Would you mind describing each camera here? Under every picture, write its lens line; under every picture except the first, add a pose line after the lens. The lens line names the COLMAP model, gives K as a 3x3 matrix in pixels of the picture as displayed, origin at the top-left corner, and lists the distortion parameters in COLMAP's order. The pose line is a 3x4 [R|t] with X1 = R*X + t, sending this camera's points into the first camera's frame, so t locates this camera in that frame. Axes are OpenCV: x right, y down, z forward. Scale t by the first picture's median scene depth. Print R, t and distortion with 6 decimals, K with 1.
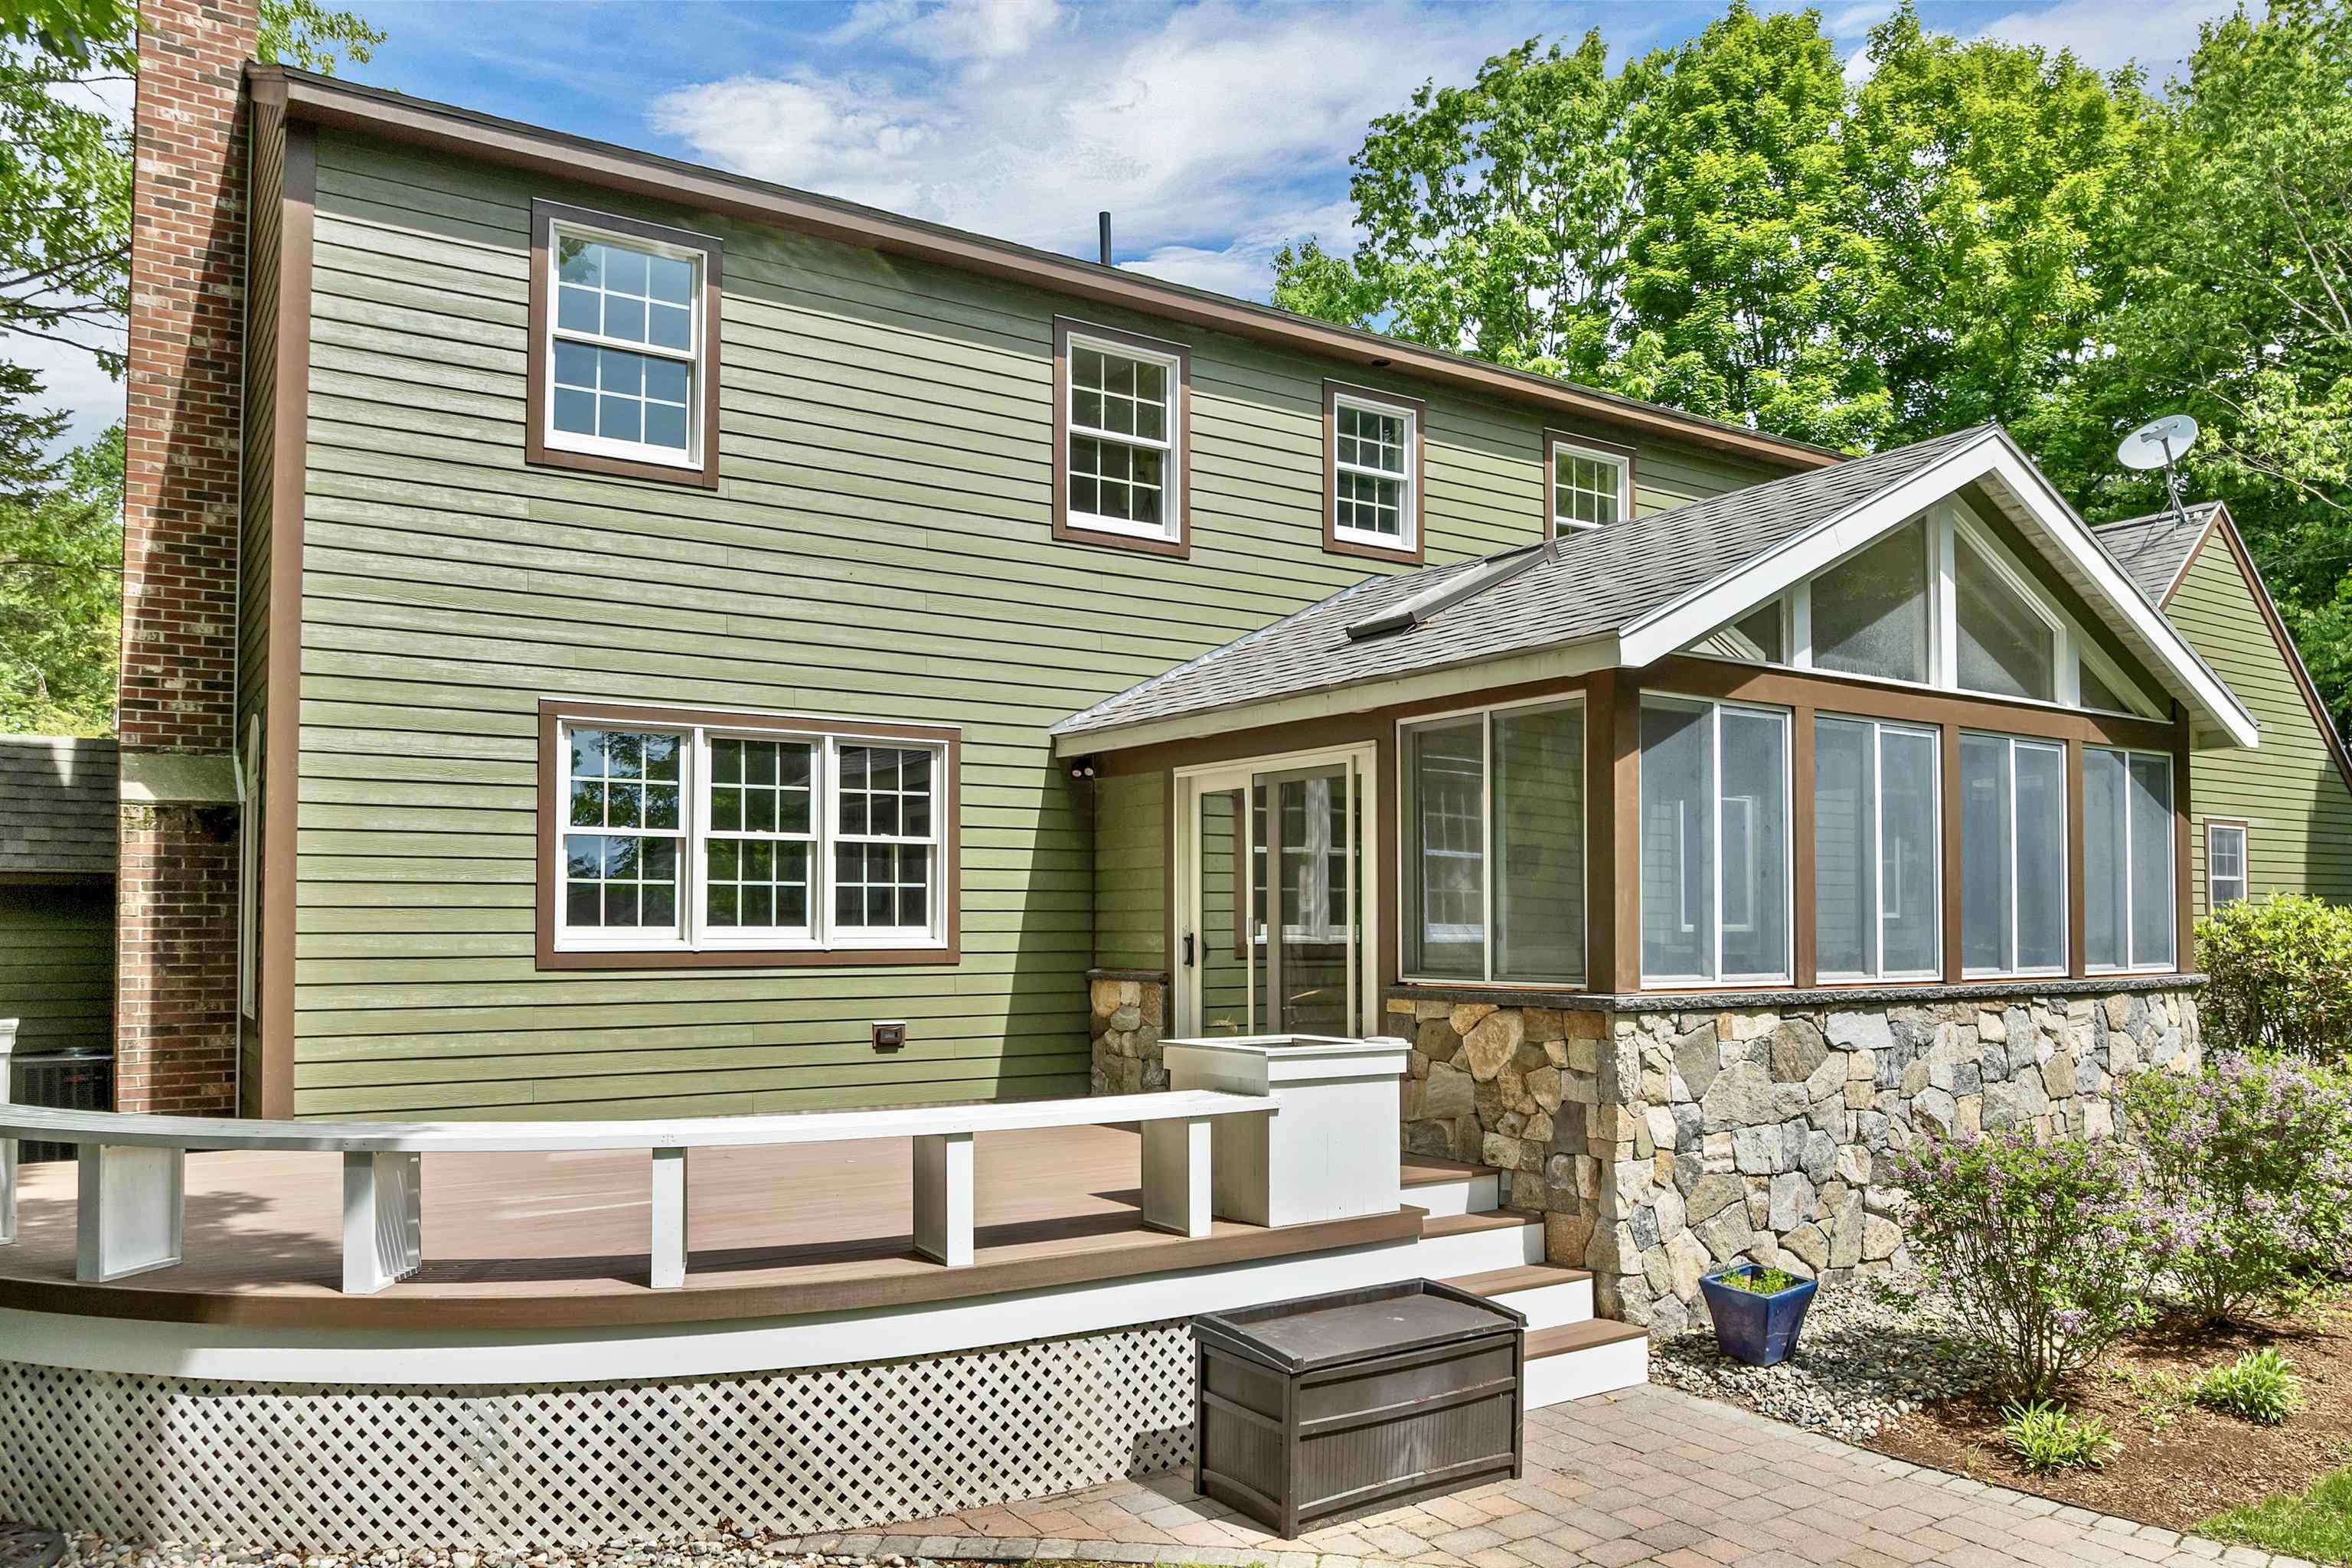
lens RADIAL K [[1693.6, 0, 1178.0], [0, 1693.6, 878.7], [0, 0, 1]] dist [-0.039987, 0.000672]
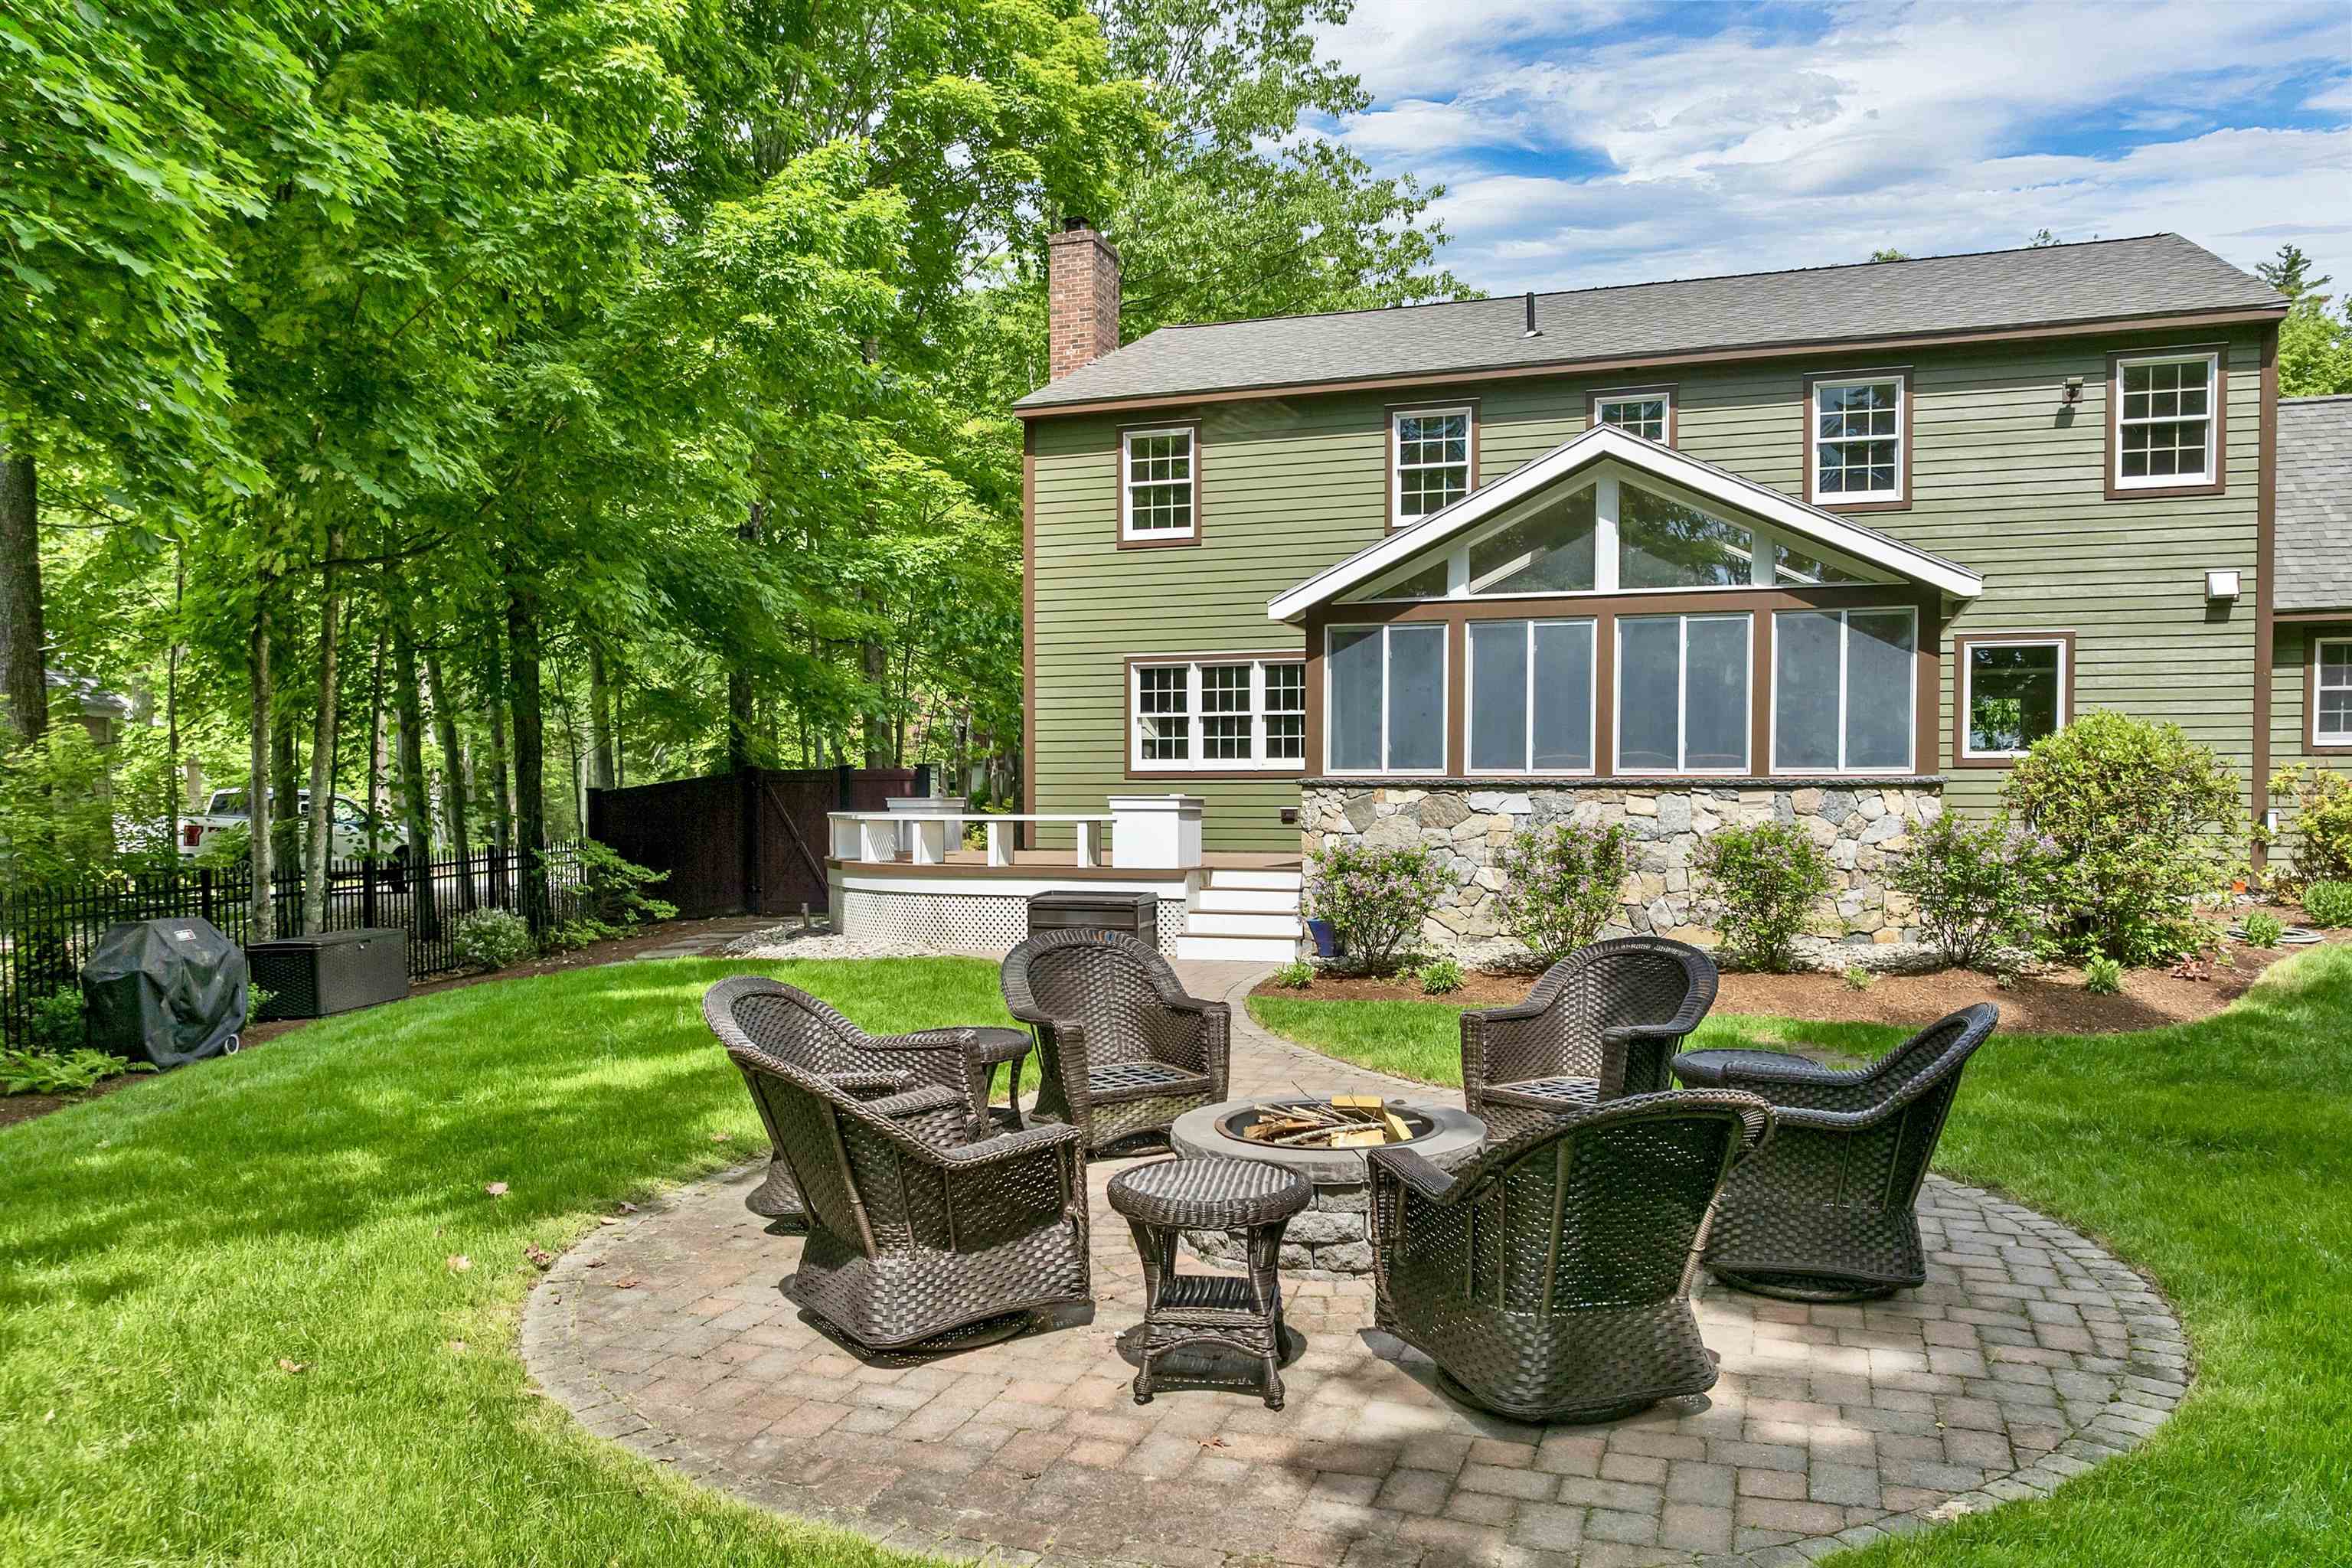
lens RADIAL K [[1693.6, 0, 1178.0], [0, 1693.6, 878.7], [0, 0, 1]] dist [-0.039987, 0.000672]
pose [[0.591937, 0.037328, -0.805119, 1.452607], [0.021066, 0.997869, 0.061753, 0.048578], [0.805709, -0.053515, 0.589889, -0.269198]]
